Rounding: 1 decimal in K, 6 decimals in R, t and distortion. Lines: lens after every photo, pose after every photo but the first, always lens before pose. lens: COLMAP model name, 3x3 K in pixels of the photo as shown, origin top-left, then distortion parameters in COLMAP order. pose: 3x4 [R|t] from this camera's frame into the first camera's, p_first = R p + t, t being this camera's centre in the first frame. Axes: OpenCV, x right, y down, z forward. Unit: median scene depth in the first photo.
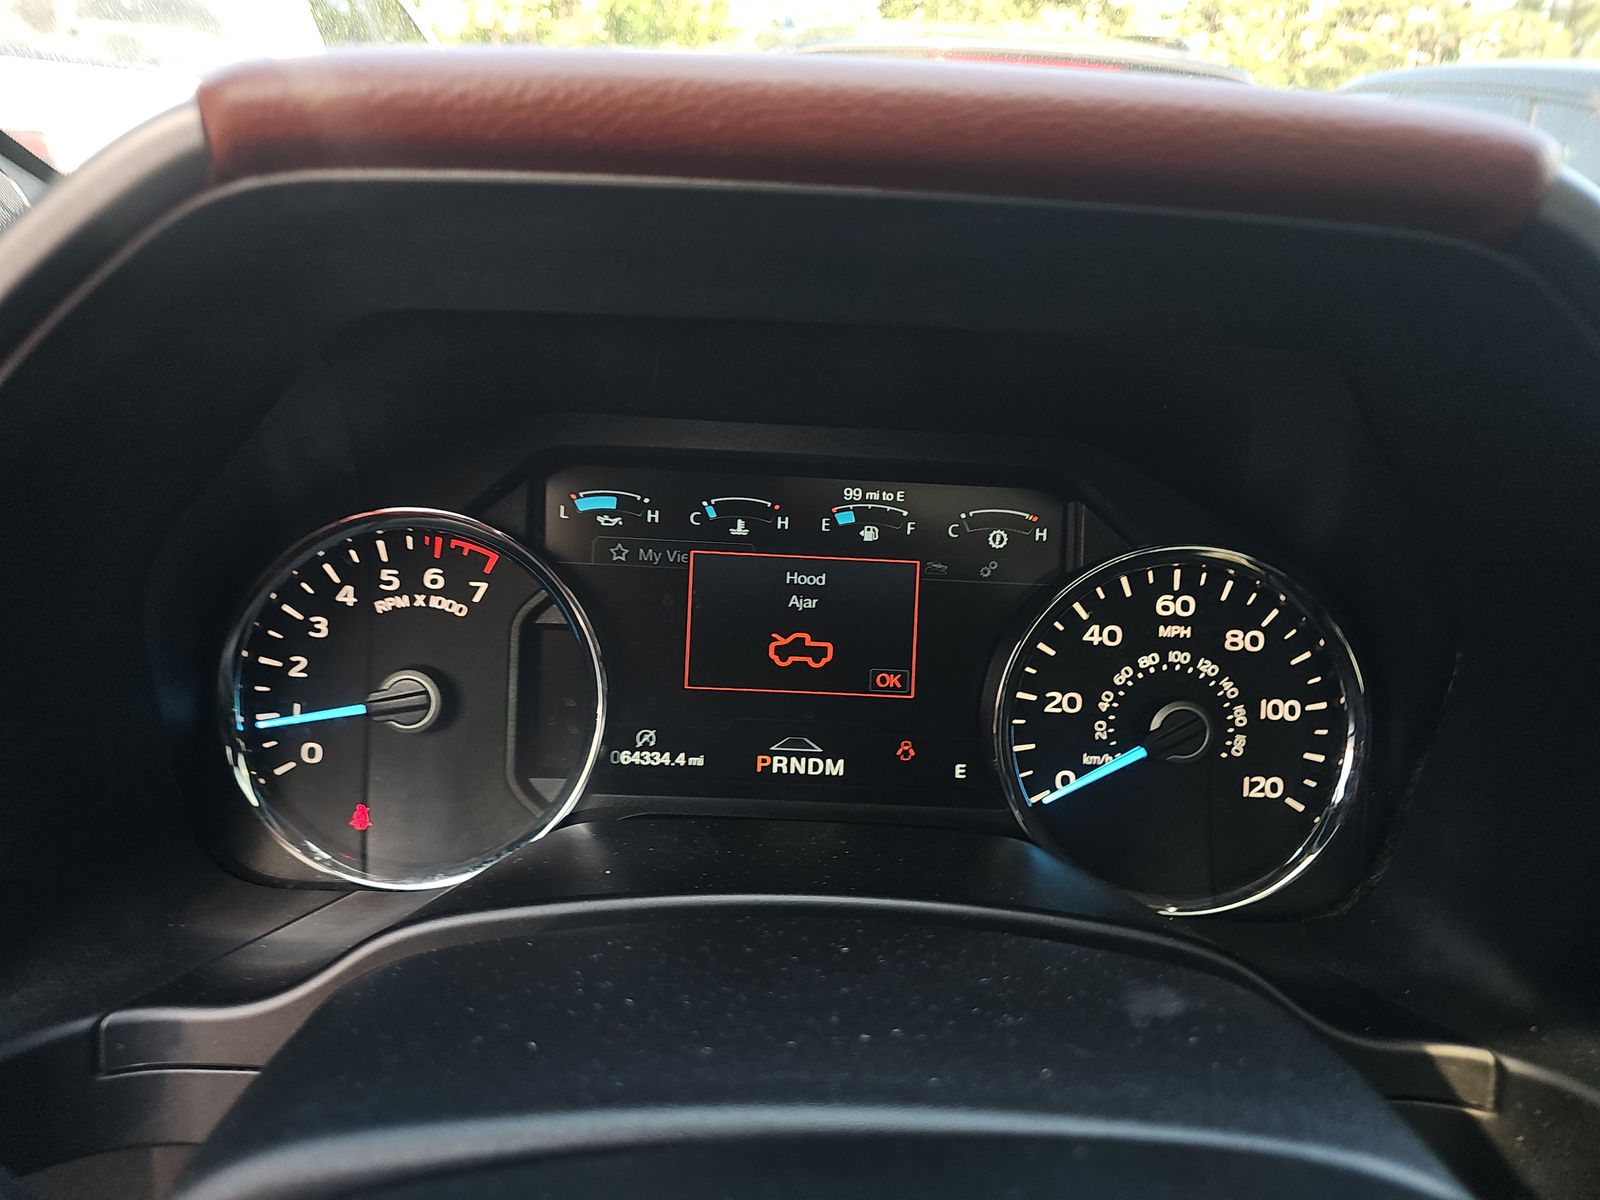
lens RADIAL K [[1077.5, 0, 797.4], [0, 1077.5, 604.8], [0, 0, 1]] dist [0.015085, -0.007687]
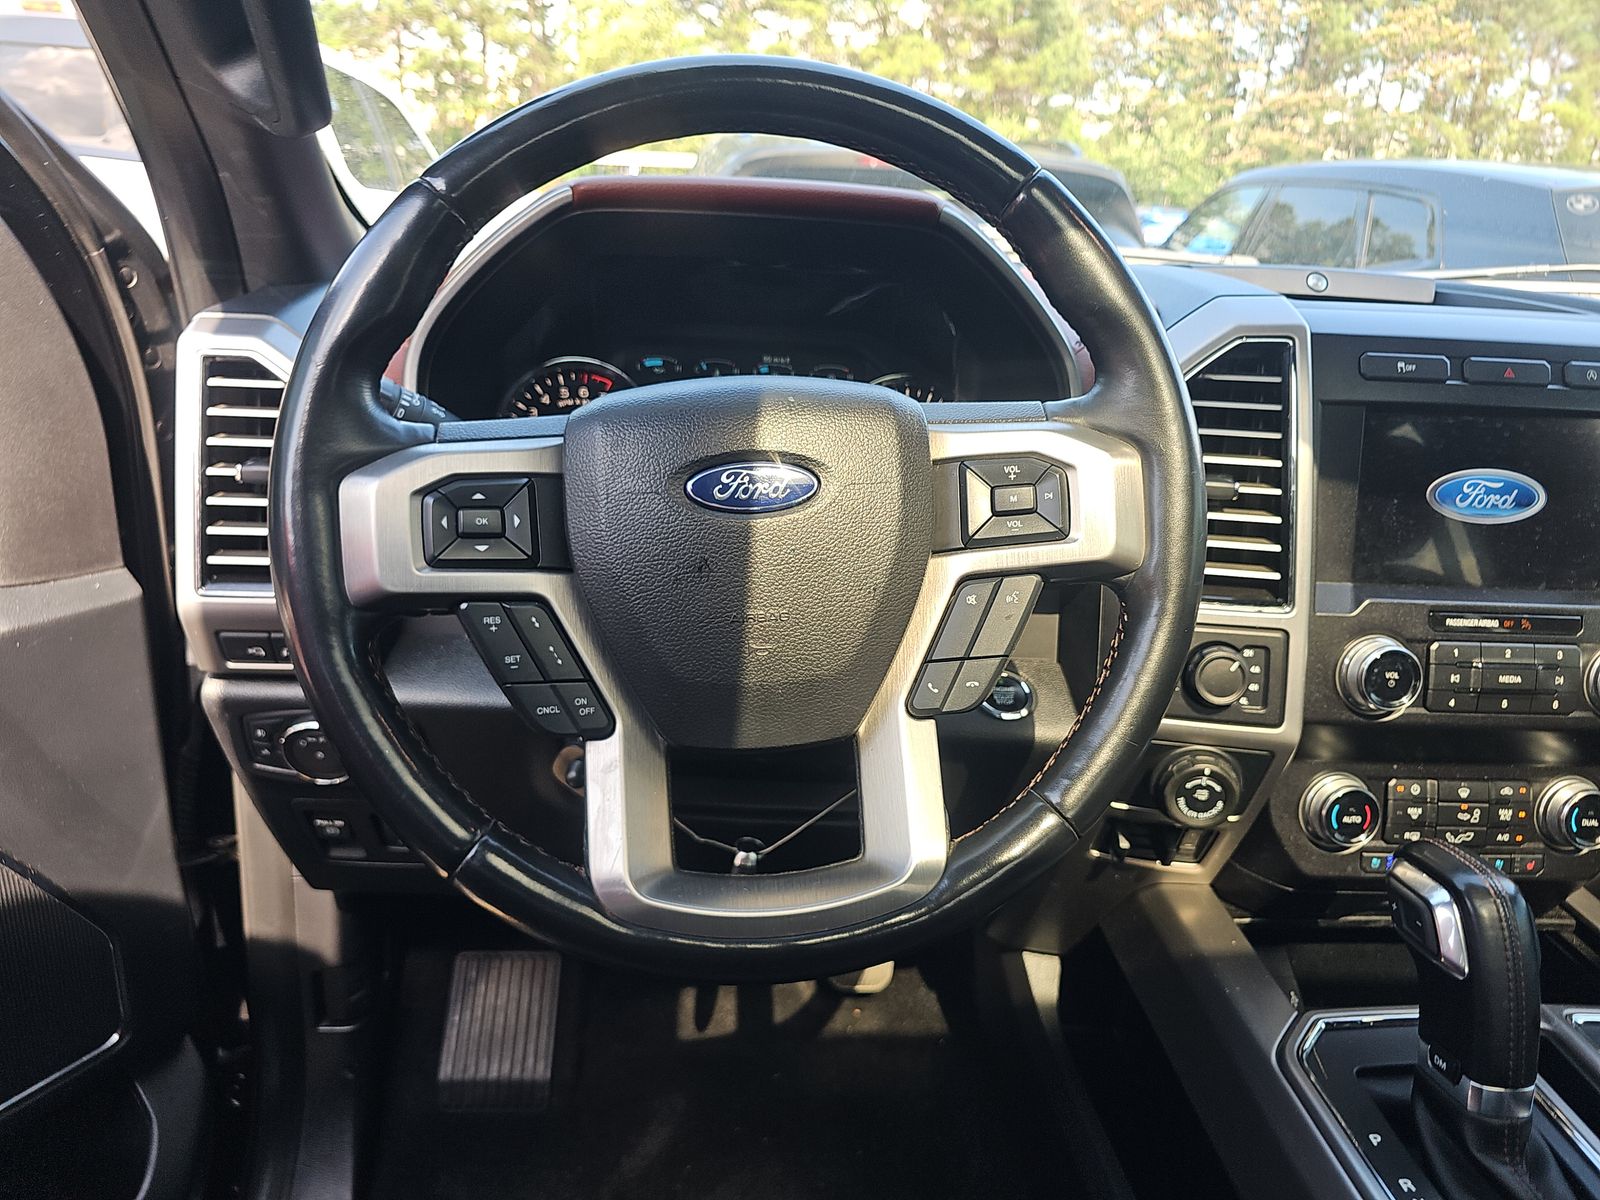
lens RADIAL K [[1077.5, 0, 794.9], [0, 1077.5, 600.6], [0, 0, 1]] dist [0.015085, -0.007687]
pose [[0.999667, -0.008434, 0.024402, 0.051178], [0.010235, 0.997155, -0.074679, 0.582481], [-0.023703, 0.074904, 0.996909, -1.239914]]
